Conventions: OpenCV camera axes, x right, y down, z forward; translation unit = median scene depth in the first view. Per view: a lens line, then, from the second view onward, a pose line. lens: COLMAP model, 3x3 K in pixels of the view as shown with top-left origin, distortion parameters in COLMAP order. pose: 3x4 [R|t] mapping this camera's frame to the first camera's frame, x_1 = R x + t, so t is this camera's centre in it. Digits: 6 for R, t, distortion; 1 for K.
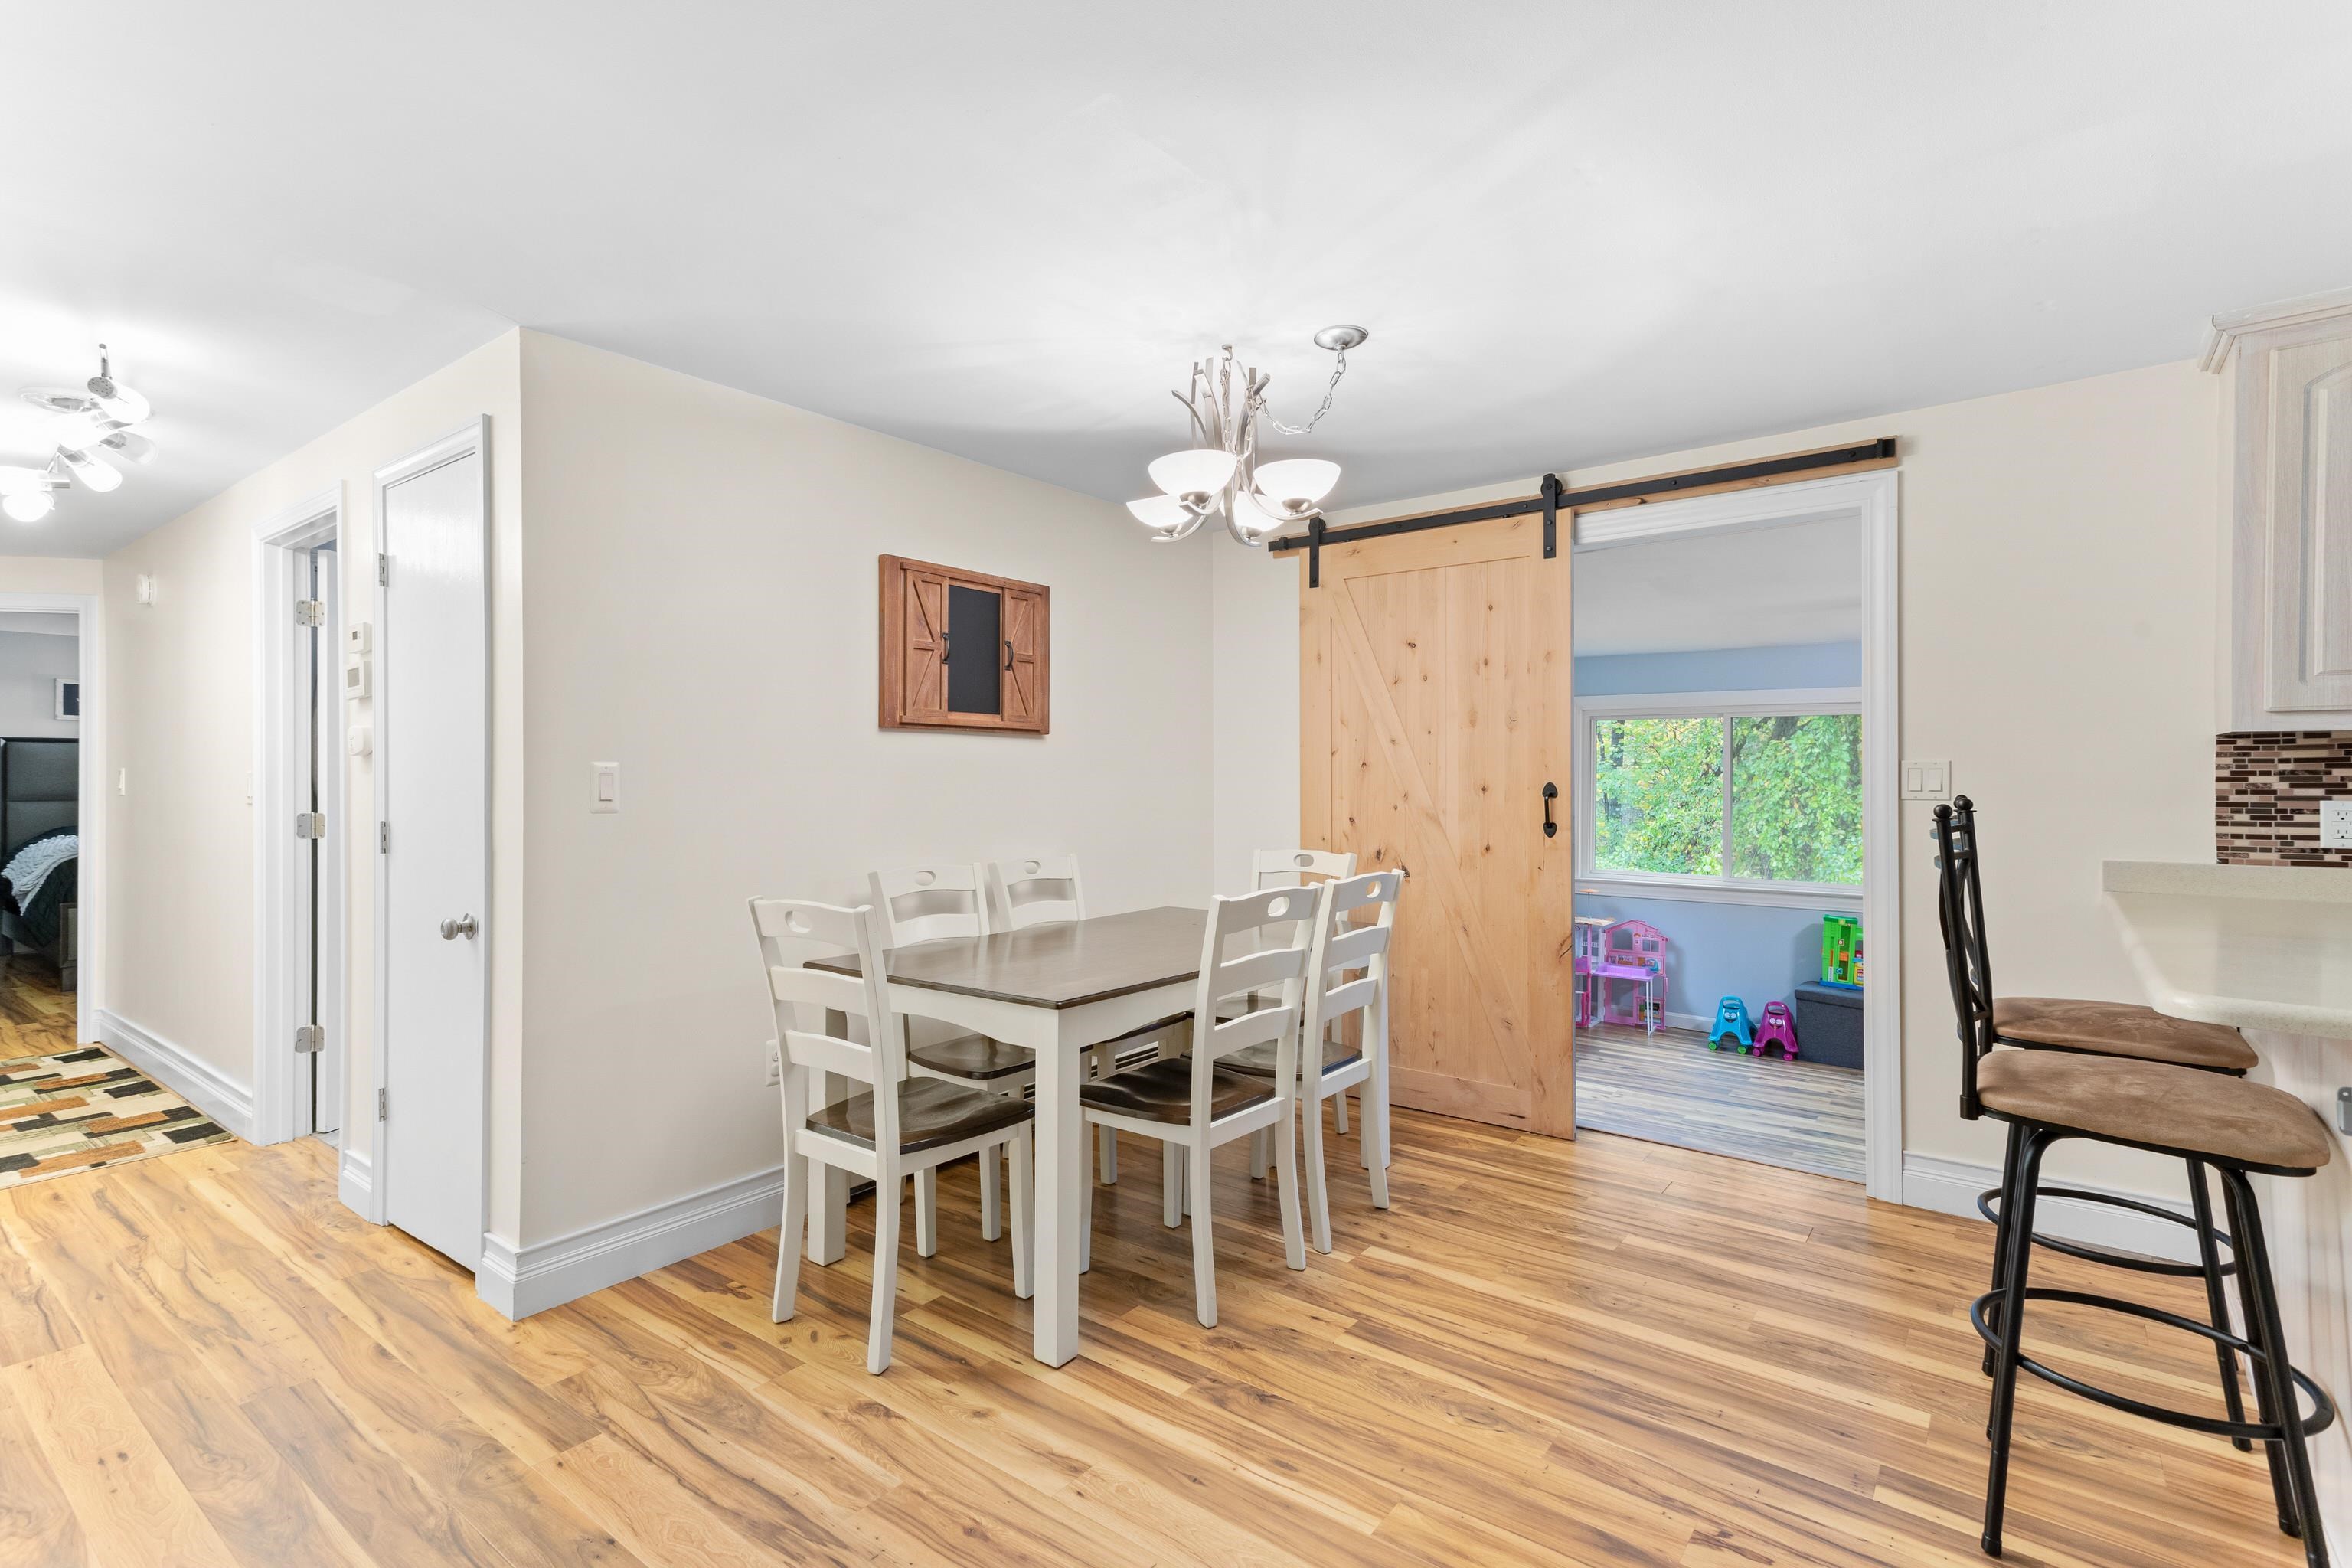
lens RADIAL K [[1098.6, 0, 1184.6], [0, 1098.6, 773.5], [0, 0, 1]] dist [0.024625, 0.004546]
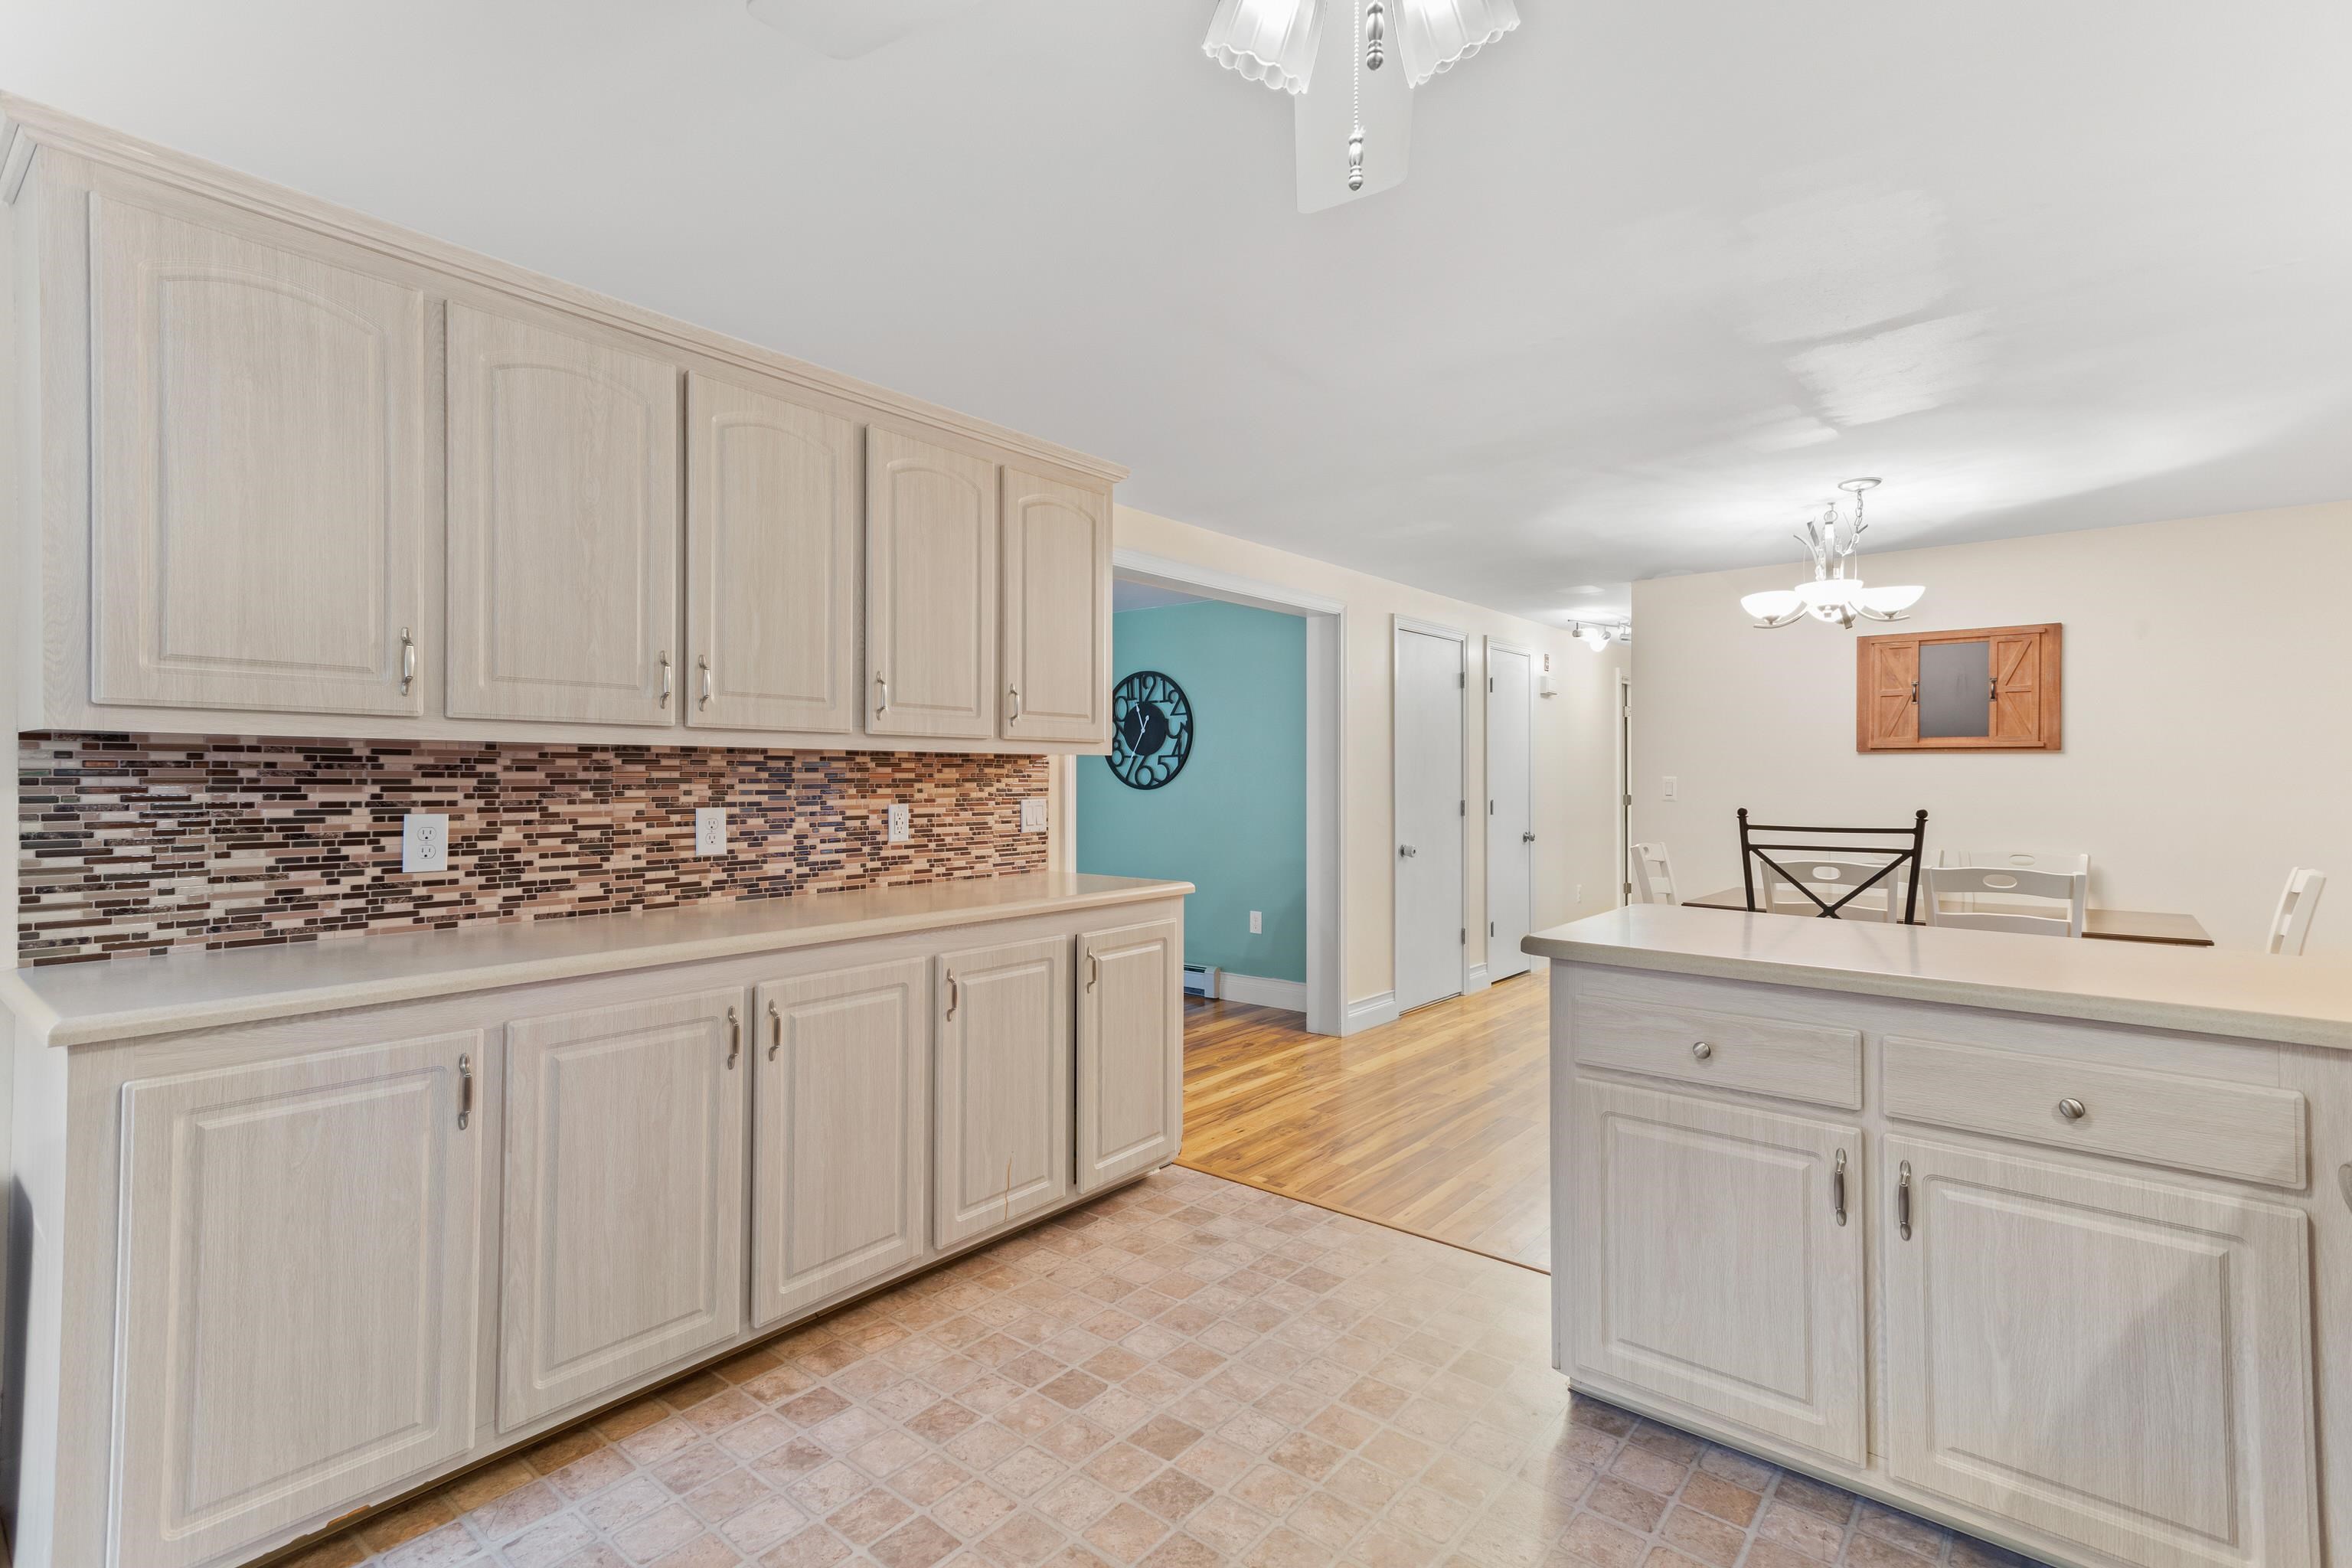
lens RADIAL K [[1098.6, 0, 1164.6], [0, 1098.6, 771.5], [0, 0, 1]] dist [0.024625, 0.004546]
pose [[-0.043838, -0.005494, -0.999024, 1.519868], [0.002784, 0.999980, -0.005621, -0.011075], [0.999035, -0.003028, -0.043822, 0.144857]]
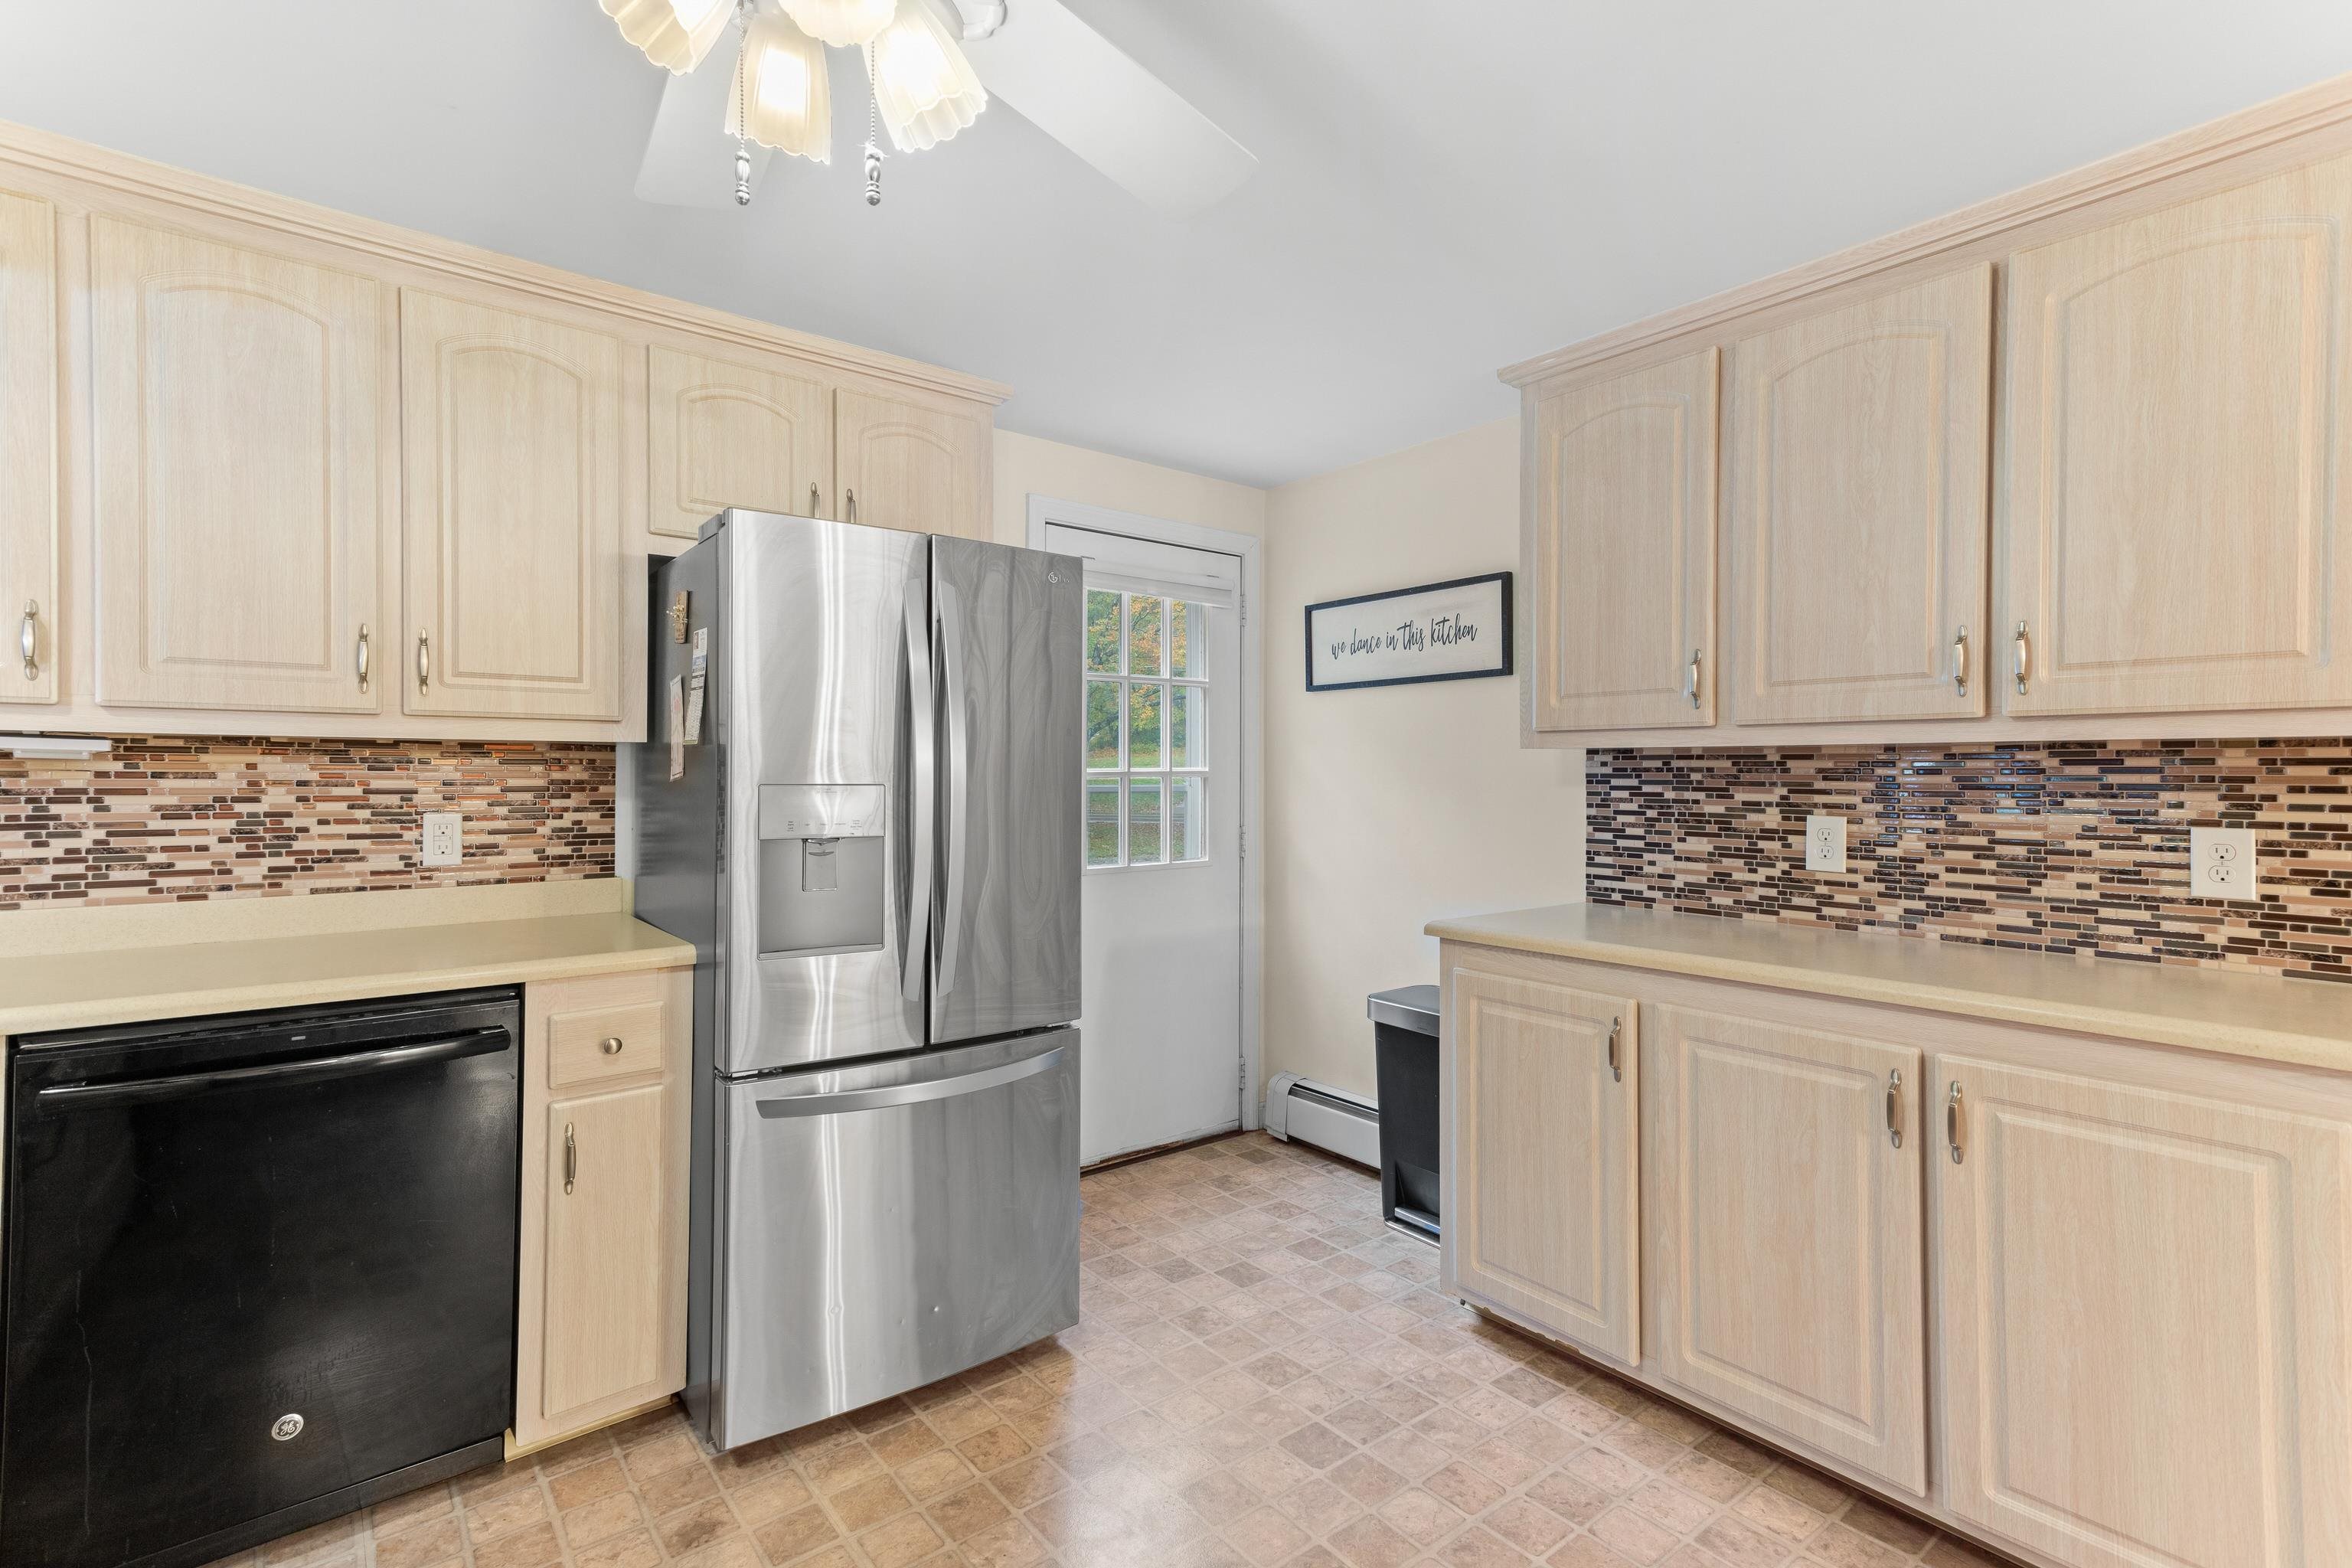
lens RADIAL K [[1098.6, 0, 1174.9], [0, 1098.6, 770.0], [0, 0, 1]] dist [0.024625, 0.004546]
pose [[-0.970707, -0.003904, 0.240233, 0.978165], [-0.005846, 0.999956, -0.007373, -0.011847], [-0.240194, -0.008561, -0.970687, 0.526129]]
